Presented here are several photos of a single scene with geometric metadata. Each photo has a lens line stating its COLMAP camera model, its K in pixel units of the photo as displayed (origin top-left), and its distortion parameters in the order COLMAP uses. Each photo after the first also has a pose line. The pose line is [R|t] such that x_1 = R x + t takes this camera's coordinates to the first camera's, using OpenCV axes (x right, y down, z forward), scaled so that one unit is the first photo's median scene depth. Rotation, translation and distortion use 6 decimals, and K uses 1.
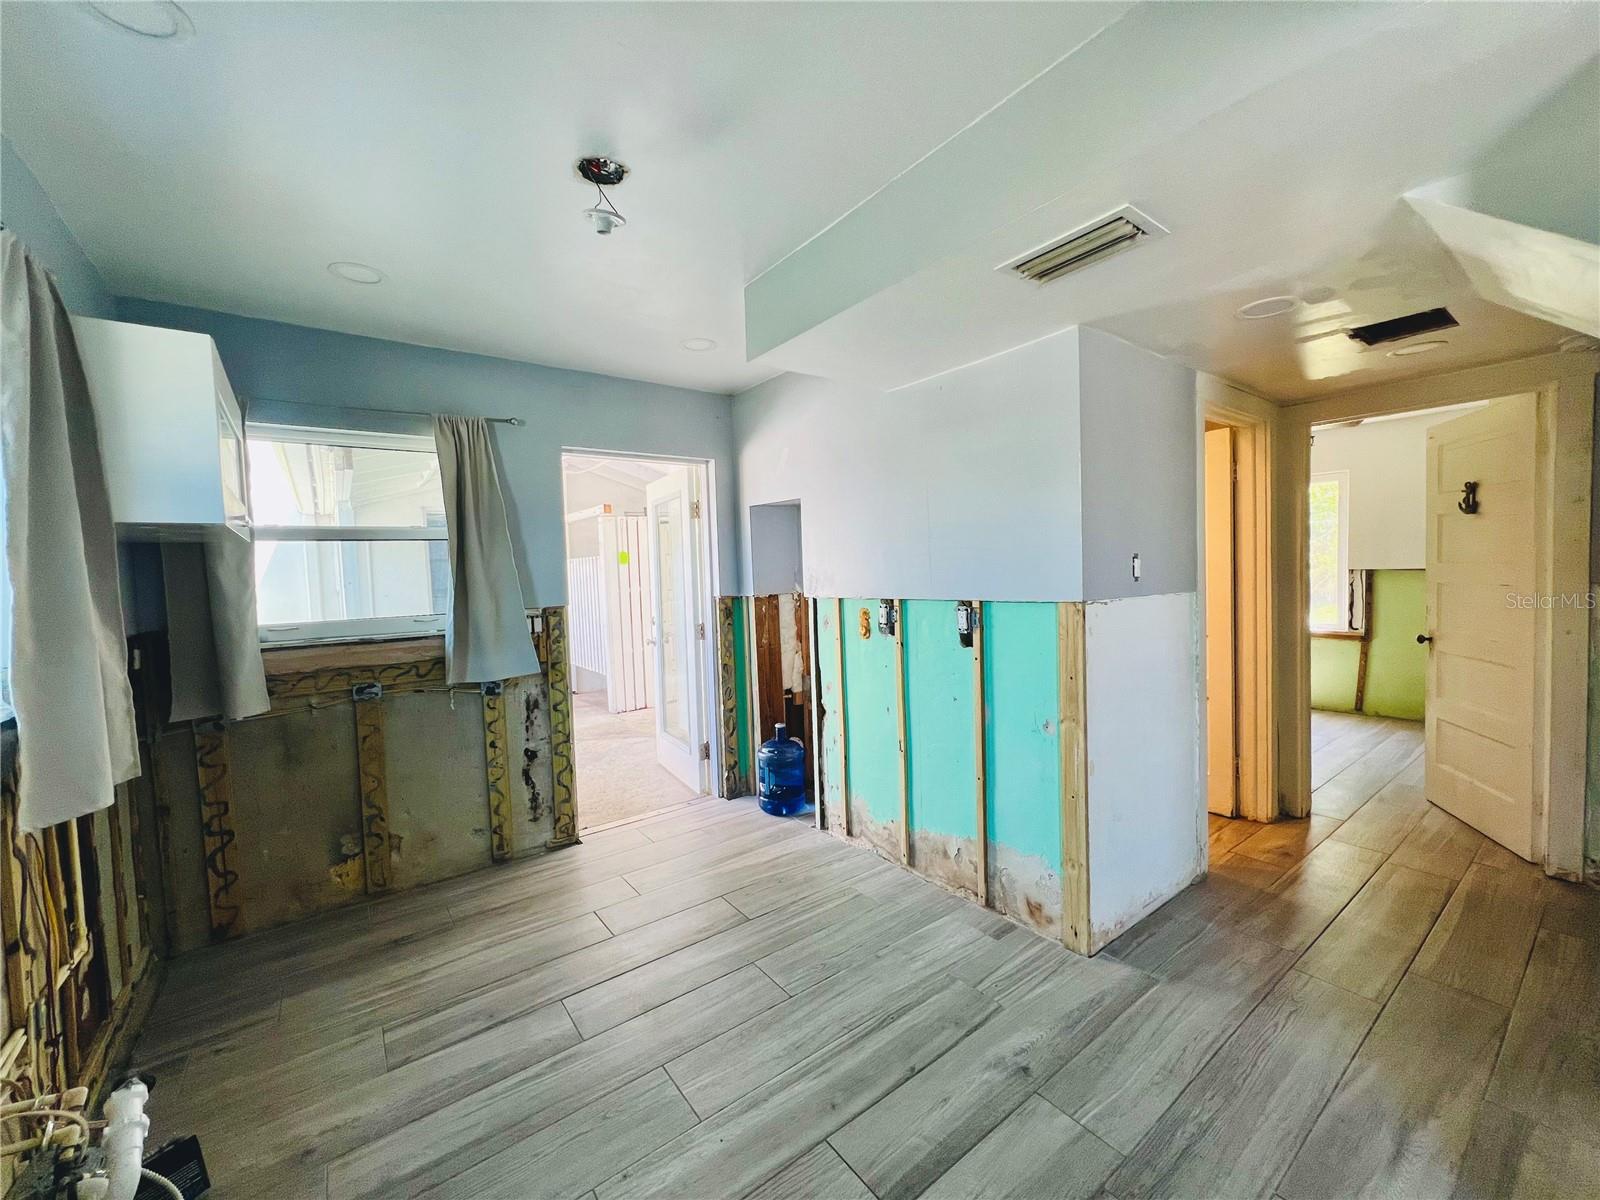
lens RADIAL K [[641.1, 0, 801.7], [0, 641.1, 600.1], [0, 0, 1]] dist [-0.000630, -0.000167]
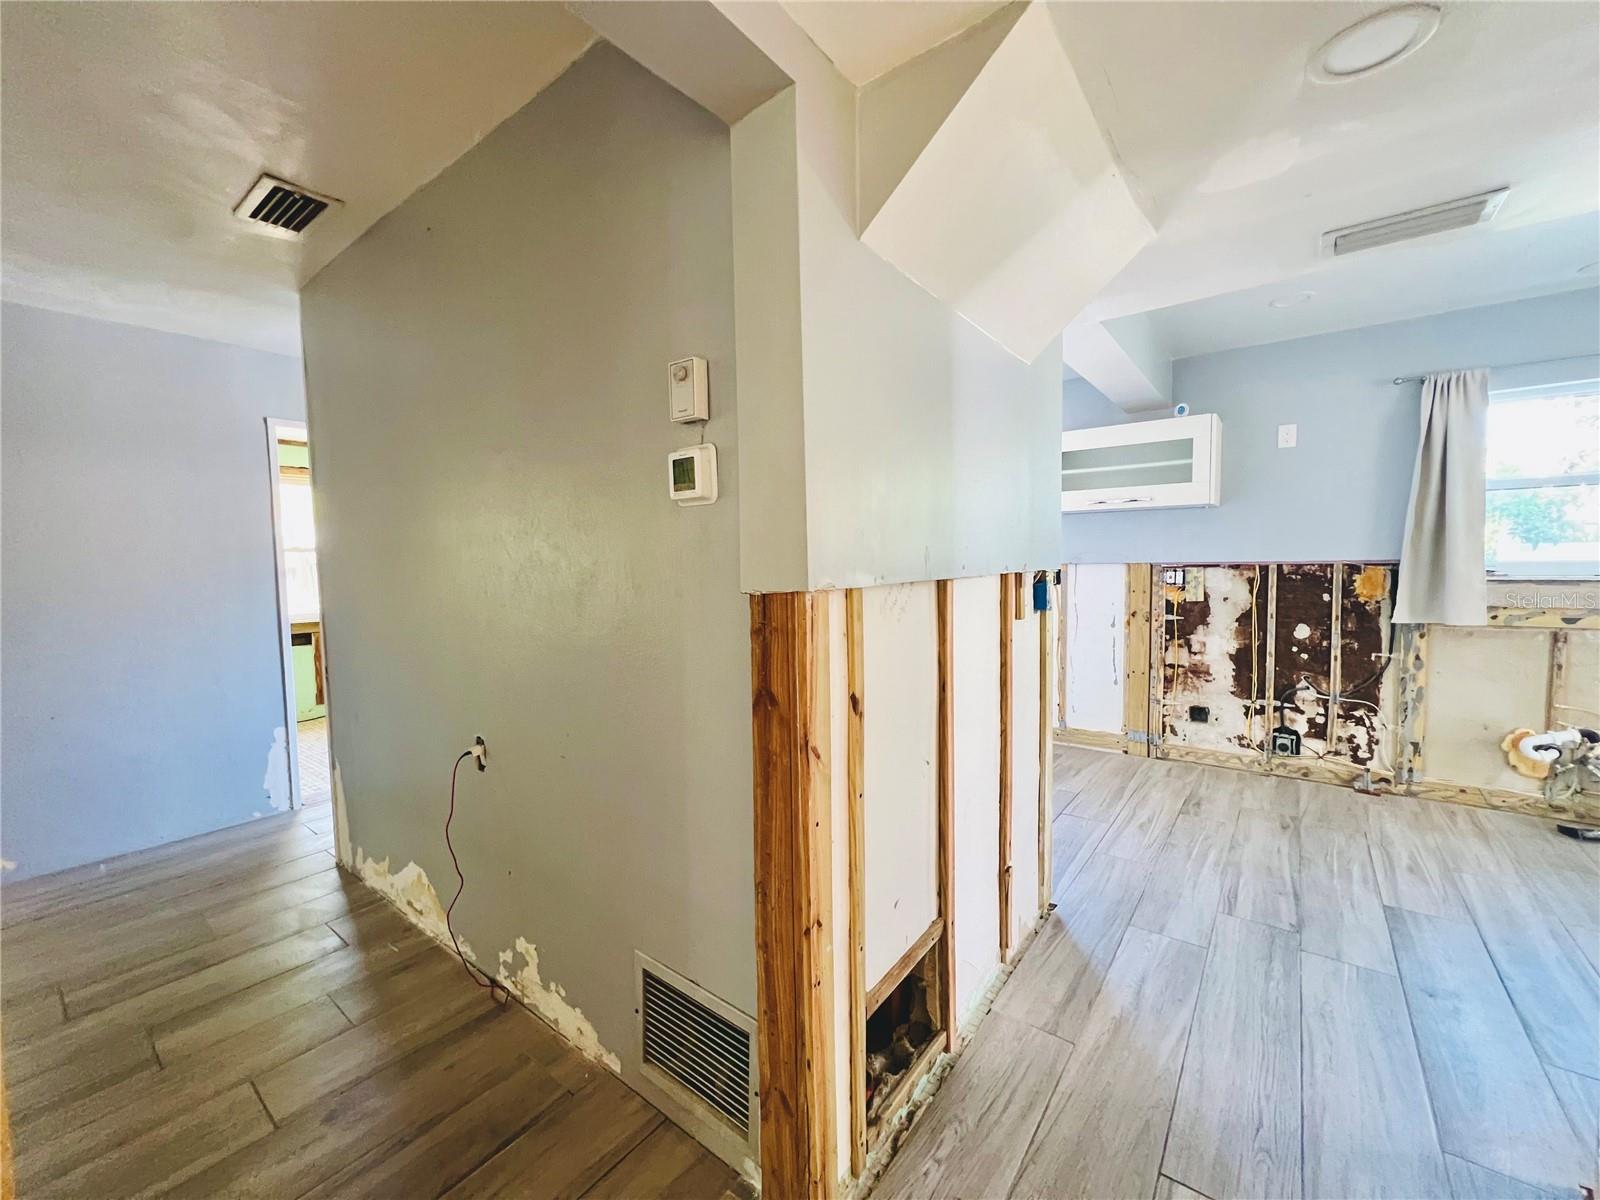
lens RADIAL K [[641.1, 0, 798.4], [0, 641.1, 595.2], [0, 0, 1]] dist [-0.000630, -0.000167]
pose [[-0.963193, 0.067264, -0.260259, 1.762154], [0.037034, 0.992160, 0.119365, -0.099296], [0.266247, 0.105333, -0.958132, 1.847723]]
